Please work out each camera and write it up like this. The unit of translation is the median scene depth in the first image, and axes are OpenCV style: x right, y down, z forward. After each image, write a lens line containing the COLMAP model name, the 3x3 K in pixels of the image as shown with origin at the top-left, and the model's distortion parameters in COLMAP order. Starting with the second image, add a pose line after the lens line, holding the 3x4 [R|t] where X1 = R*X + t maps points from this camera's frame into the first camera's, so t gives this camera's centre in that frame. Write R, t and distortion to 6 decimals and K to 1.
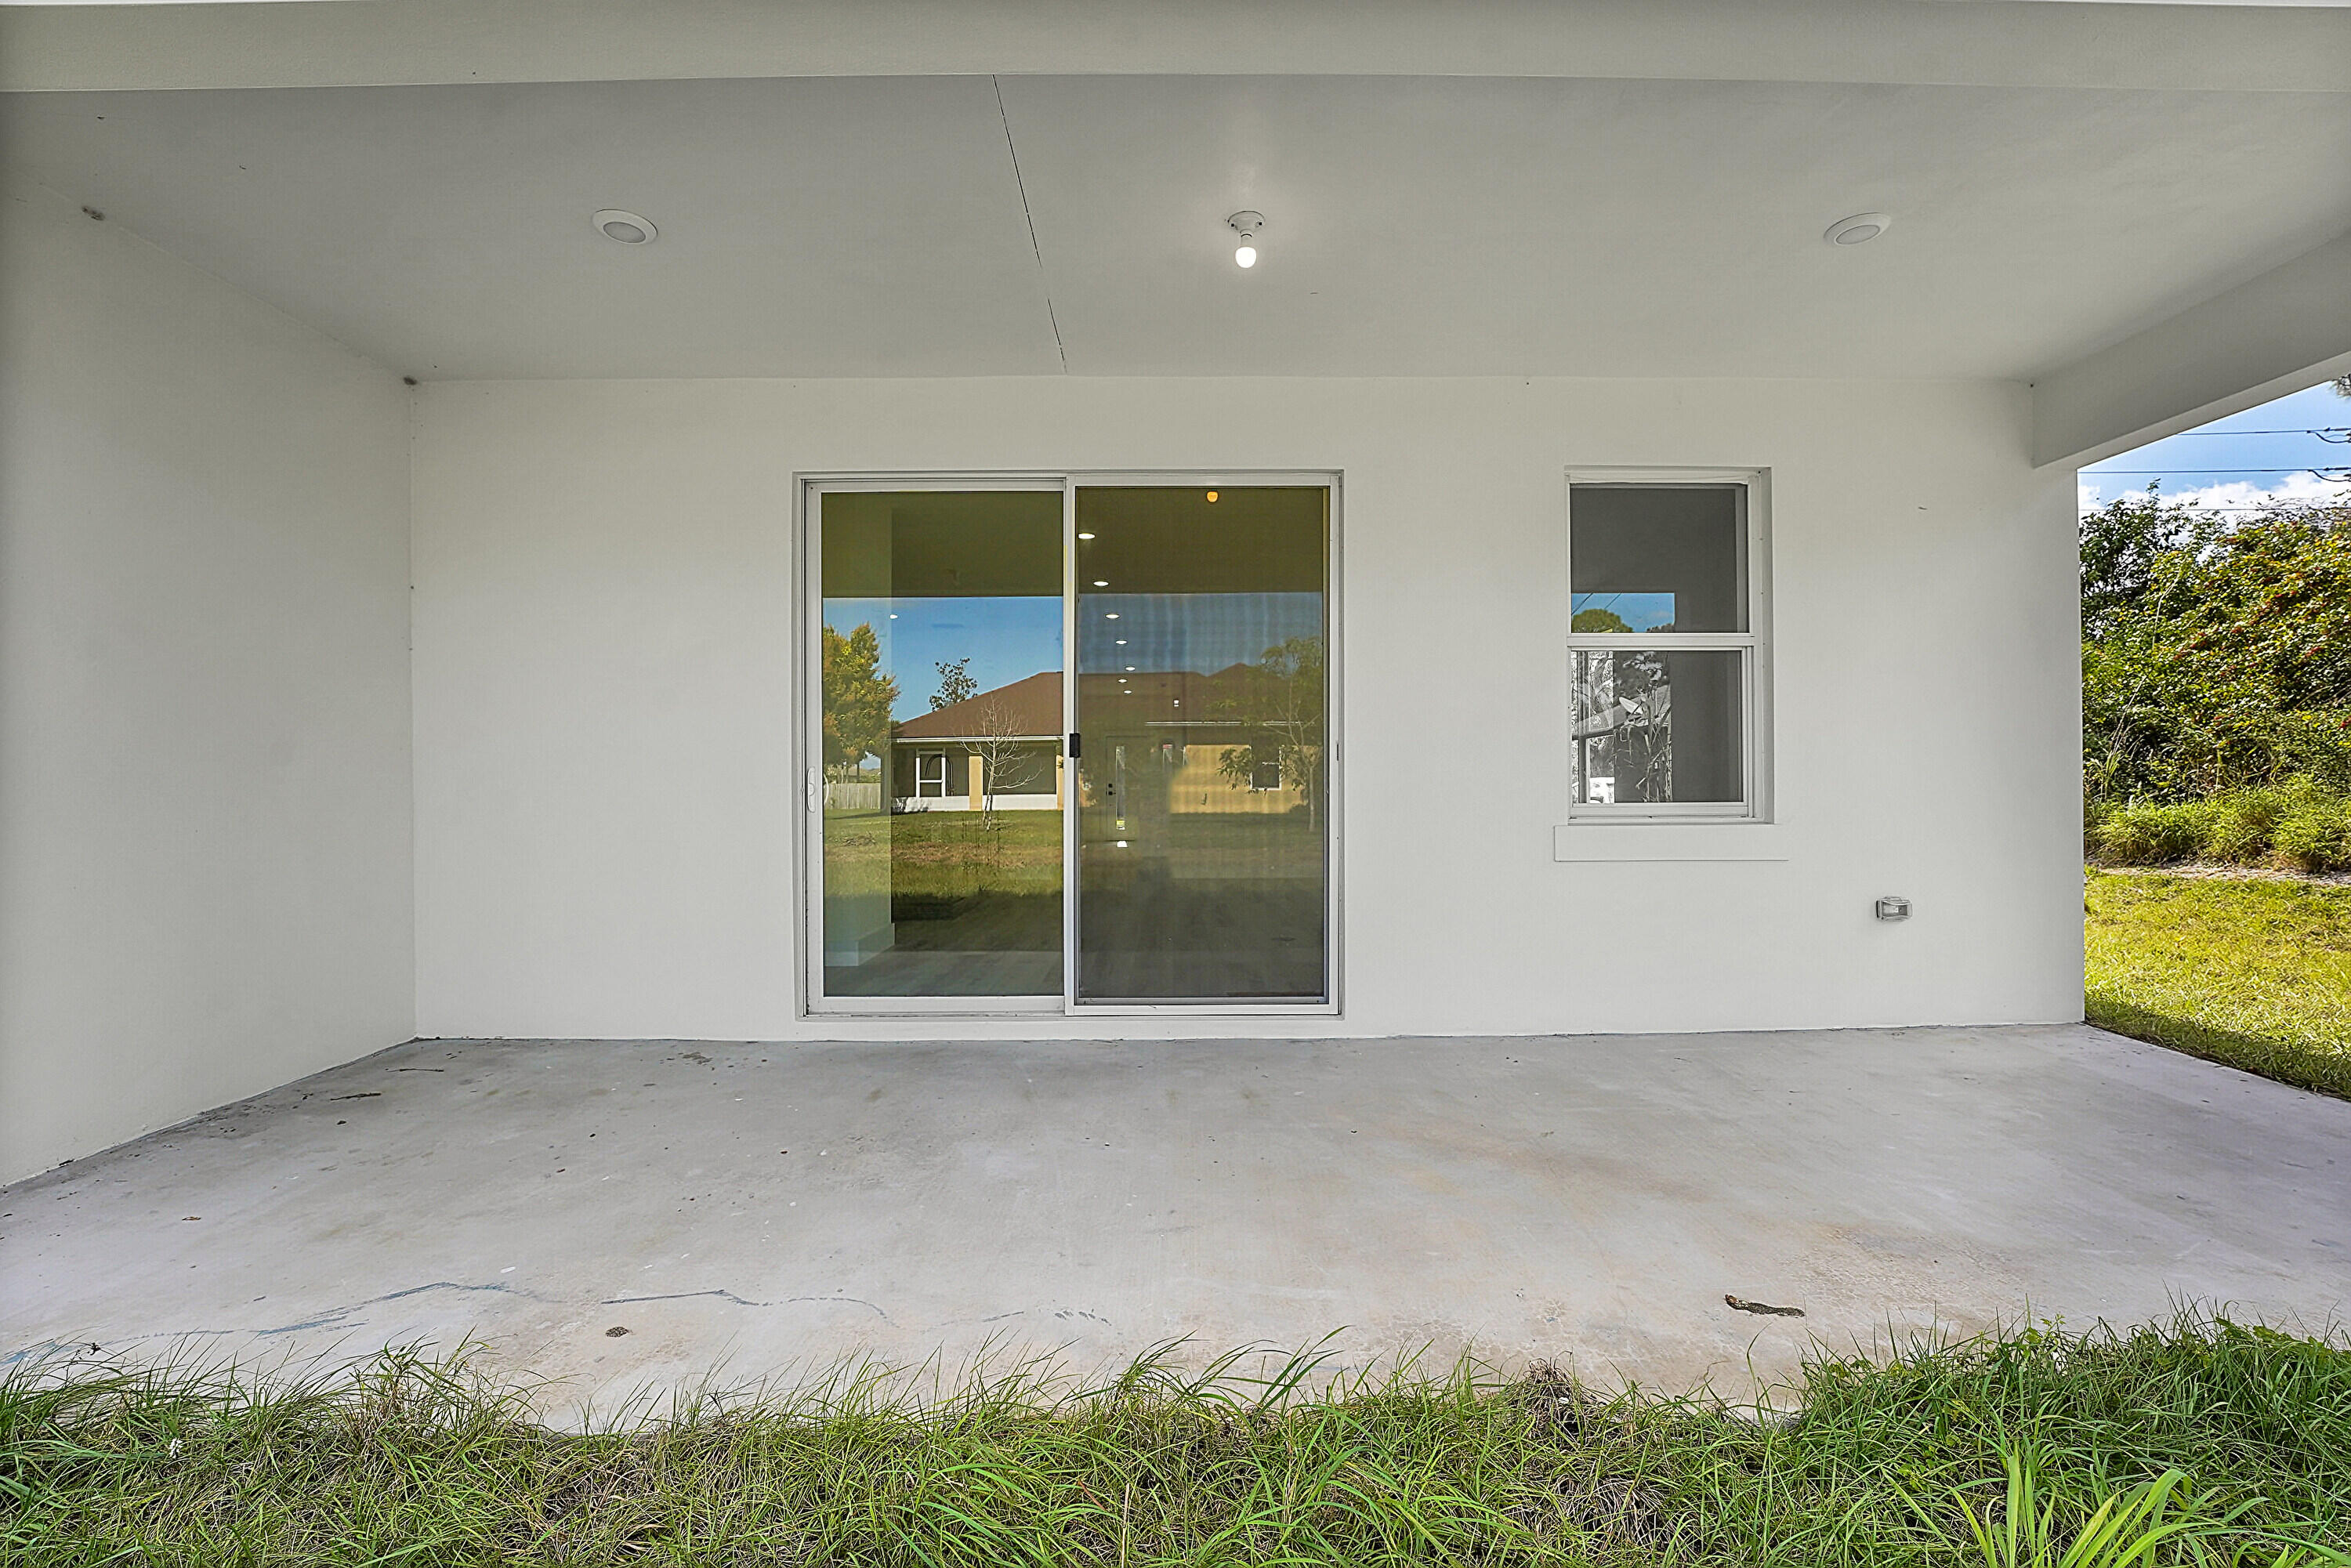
lens RADIAL K [[1019.9, 0, 1175.5], [0, 1019.9, 784.0], [0, 0, 1]] dist [-0.001237, -0.000190]
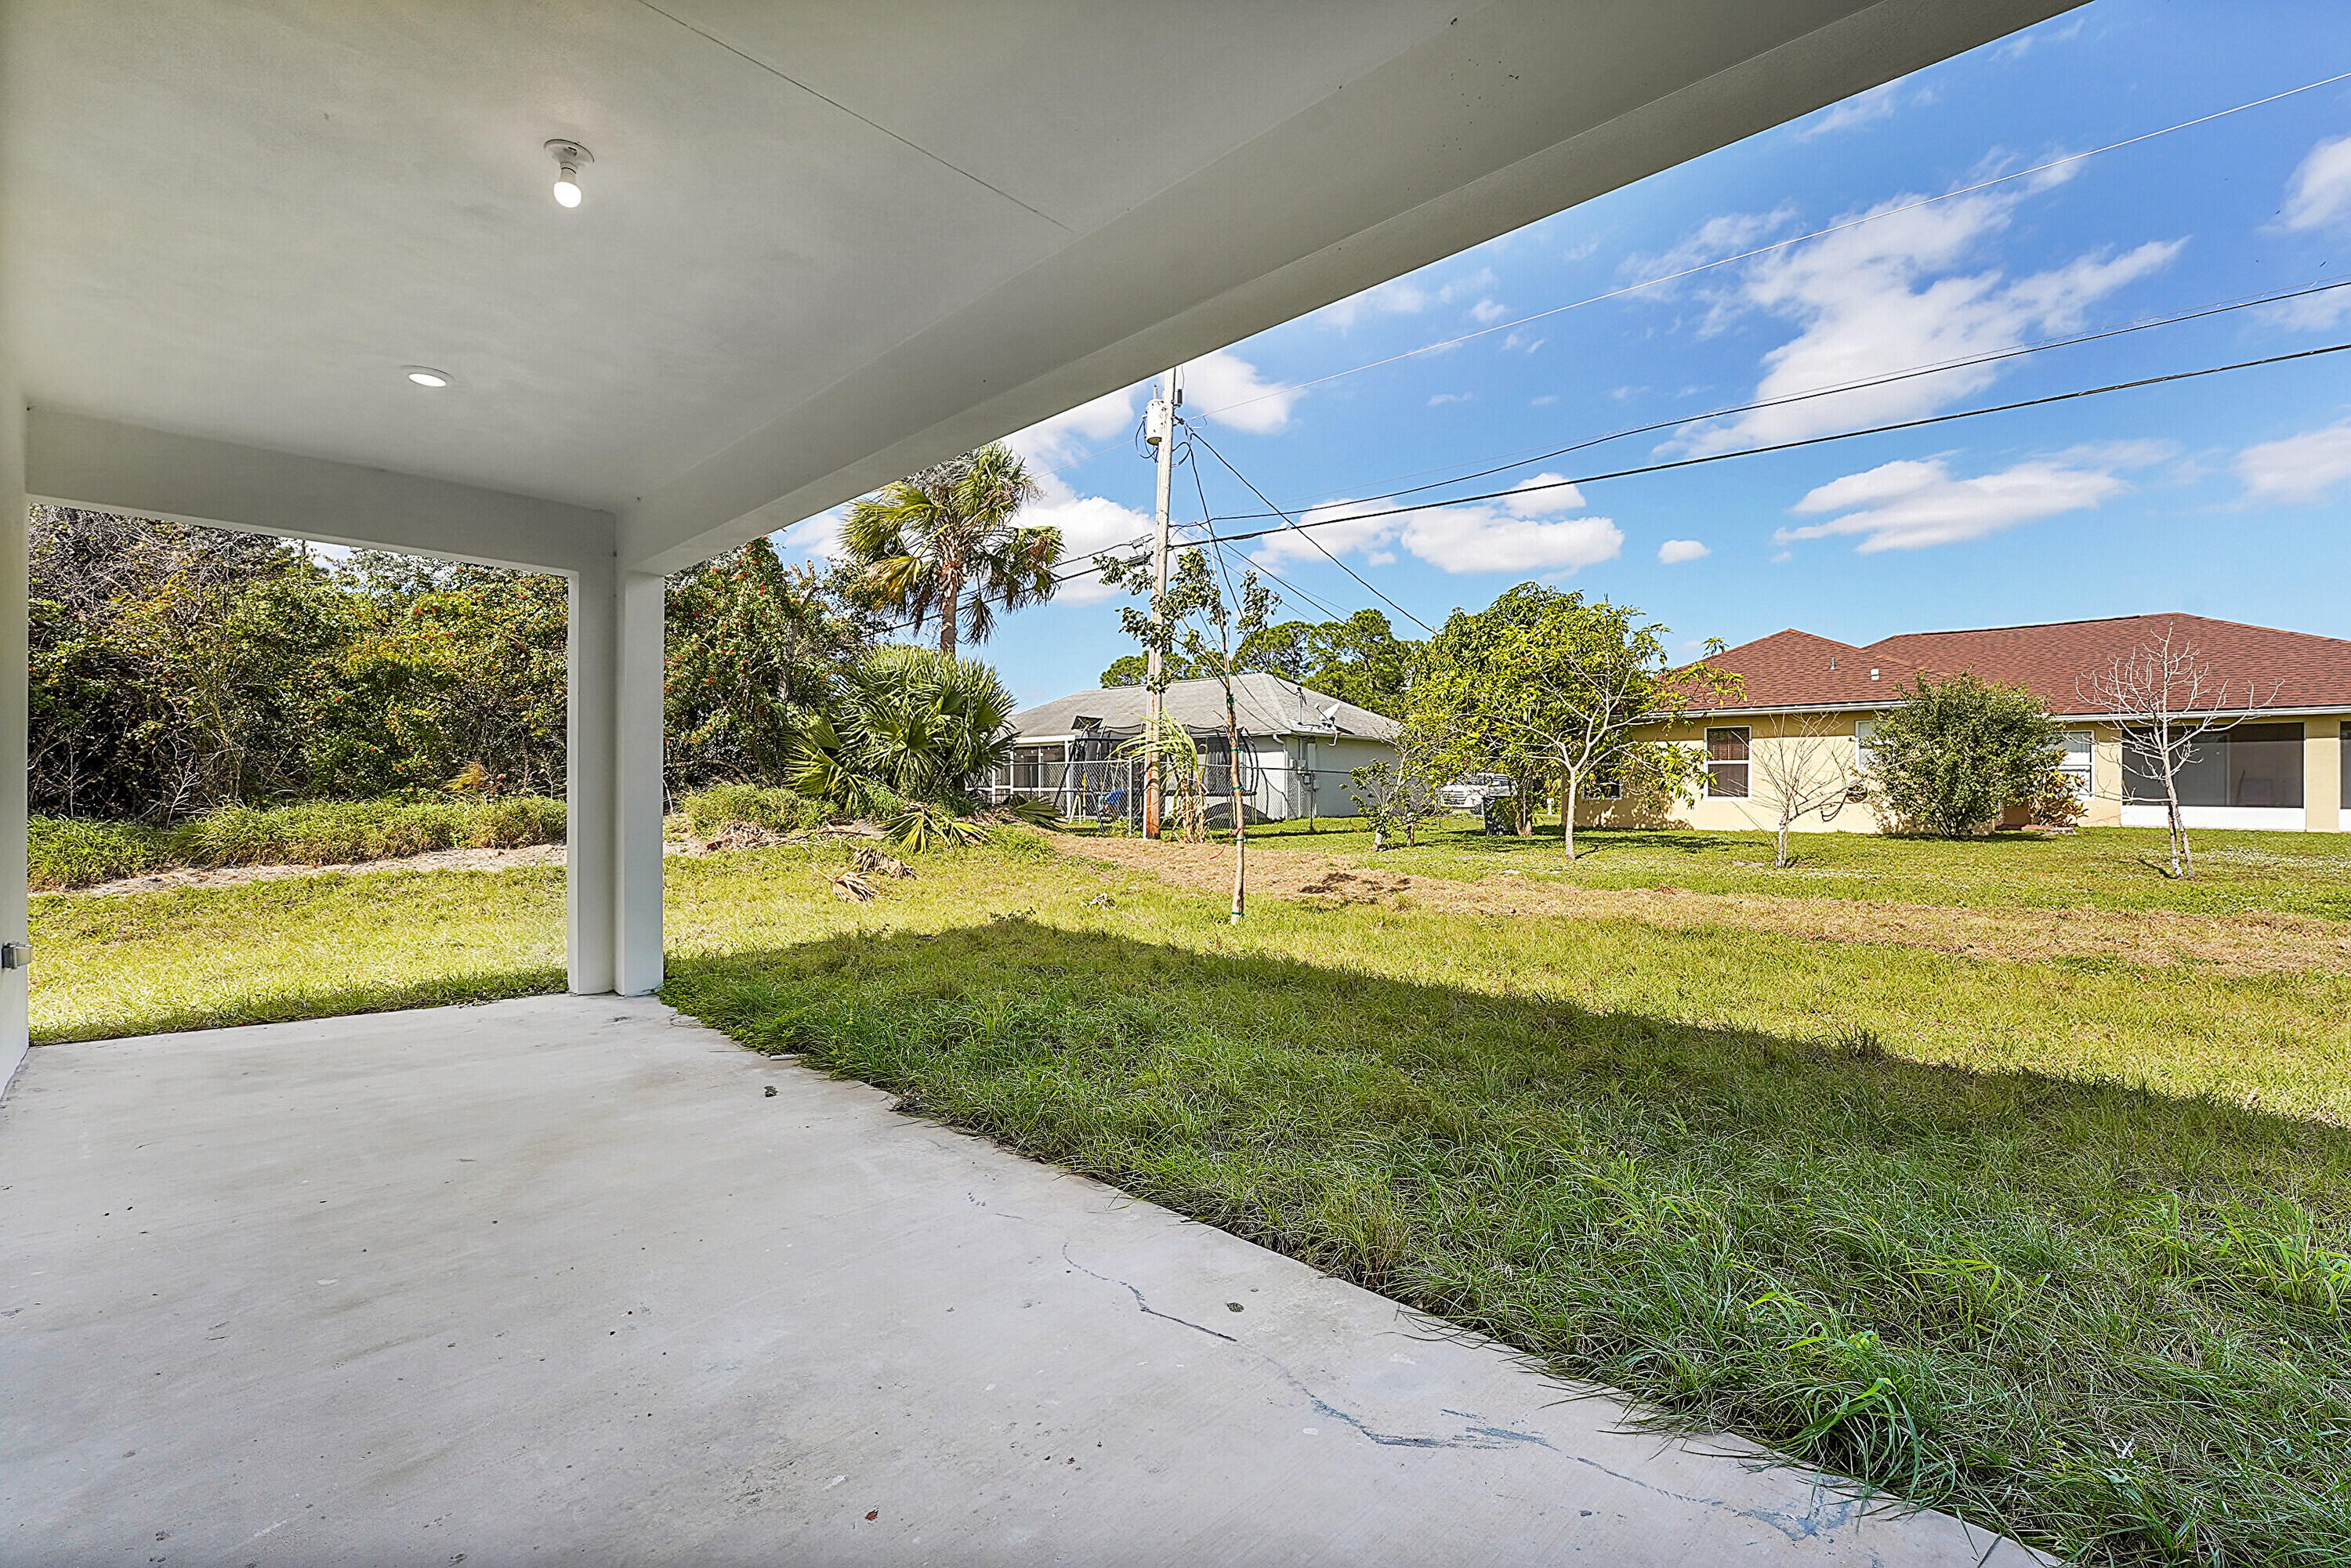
lens RADIAL K [[1025.5, 0, 1175.5], [0, 1025.5, 784.0], [0, 0, 1]] dist [0.000028, -0.000054]
pose [[-0.732678, 0.009683, 0.680506, -0.881700], [-0.001478, 0.999874, -0.015819, -0.021031], [-0.680574, -0.012596, -0.732571, 1.298556]]
